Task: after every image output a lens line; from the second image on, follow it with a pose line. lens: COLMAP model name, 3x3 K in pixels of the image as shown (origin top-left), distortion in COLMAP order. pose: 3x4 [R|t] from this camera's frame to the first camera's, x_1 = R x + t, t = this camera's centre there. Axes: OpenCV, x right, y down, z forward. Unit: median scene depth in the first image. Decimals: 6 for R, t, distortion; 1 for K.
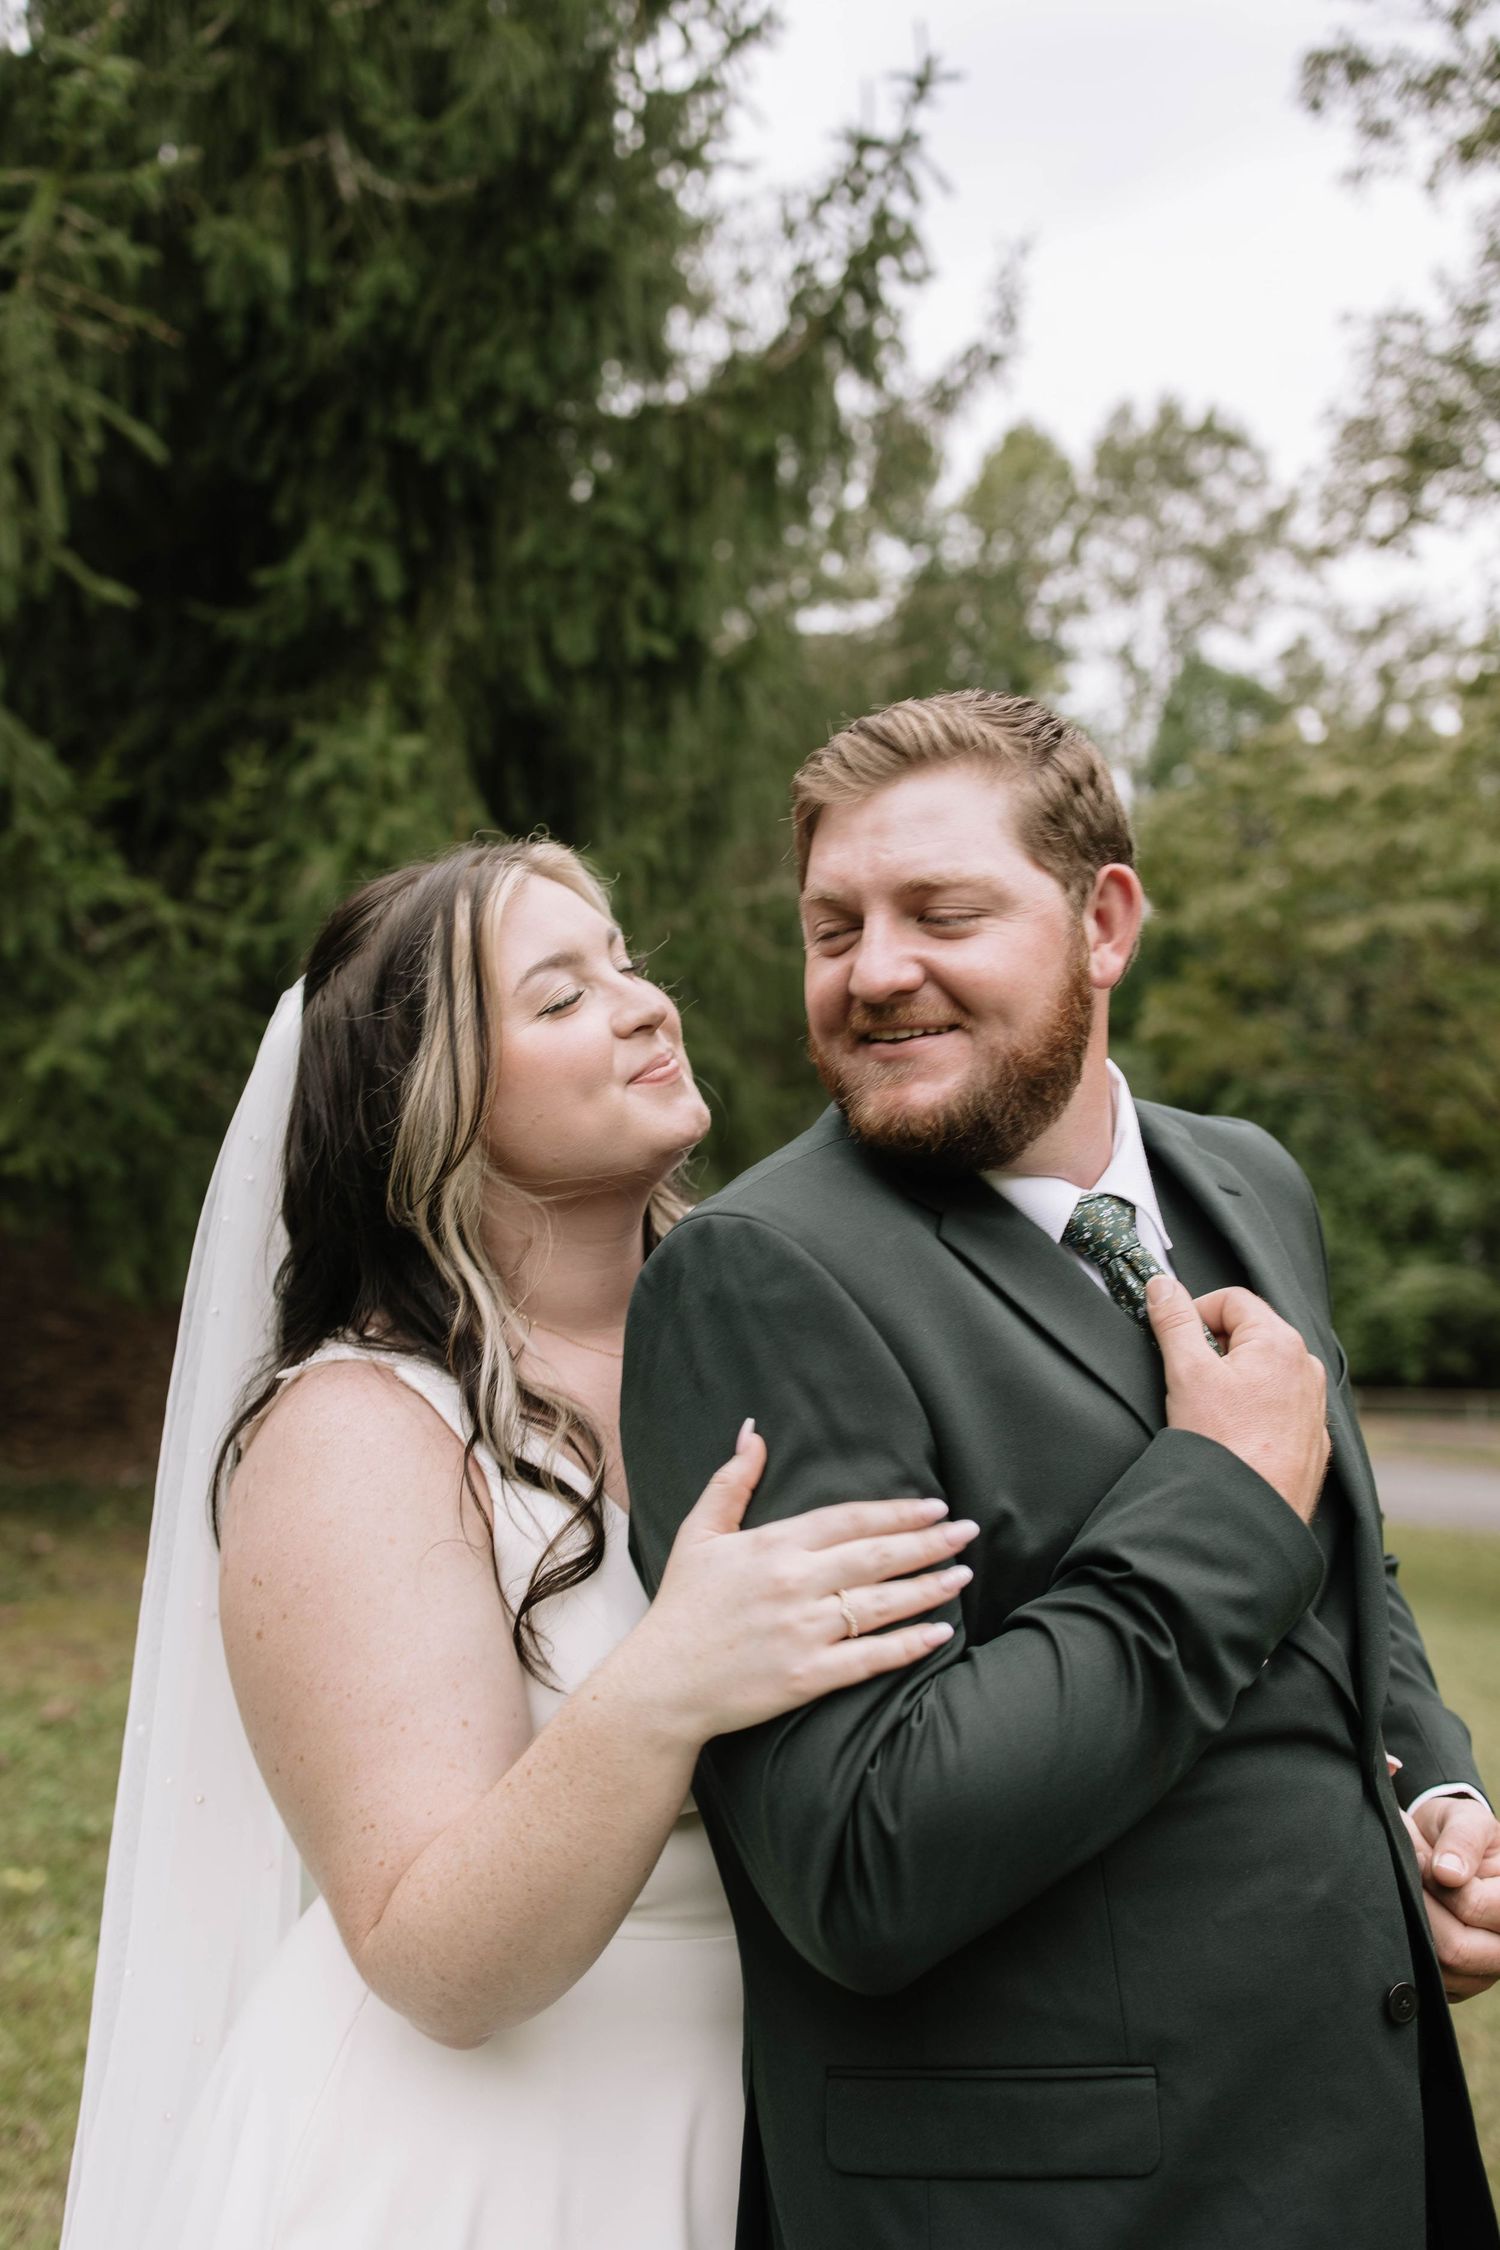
lens RADIAL K [[2234.6, 0, 737.7], [0, 2234.6, 1124.4], [0, 0, 1]] dist [0.000774, -0.001055]
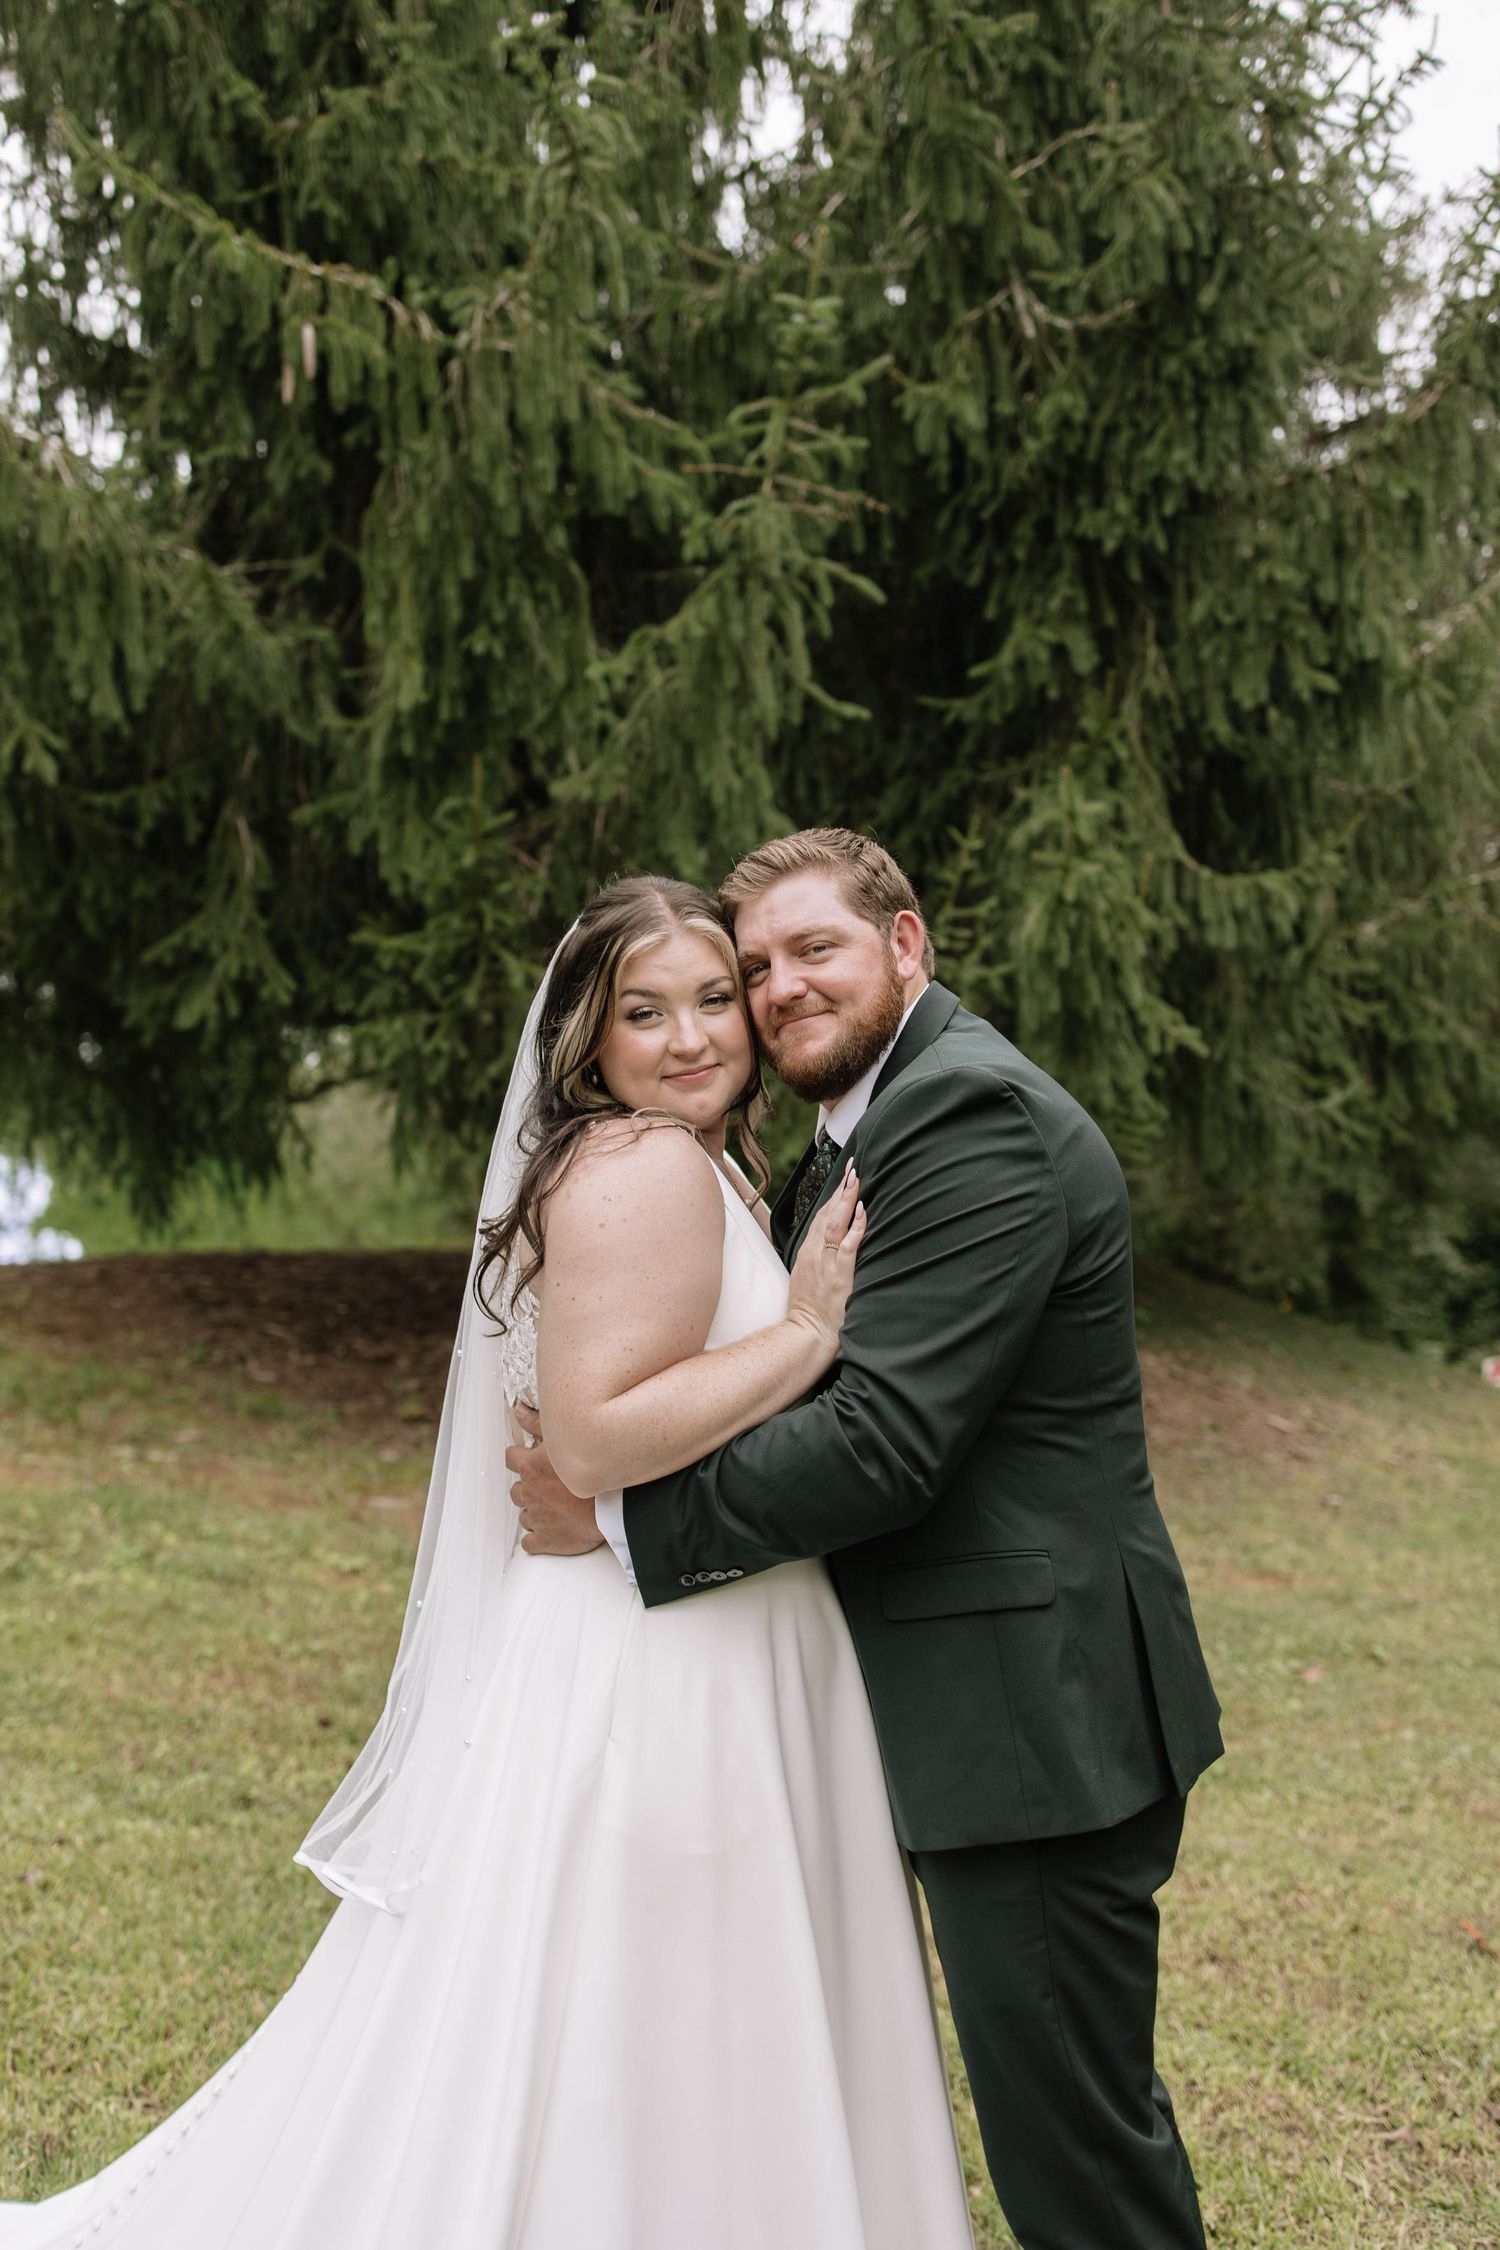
lens RADIAL K [[2234.6, 0, 737.7], [0, 2234.6, 1124.4], [0, 0, 1]] dist [0.000774, -0.001055]
pose [[0.932924, -0.062849, -0.354545, 0.074917], [0.063837, 0.997920, -0.008921, -0.000848], [0.354368, -0.014311, 0.934996, -0.161610]]
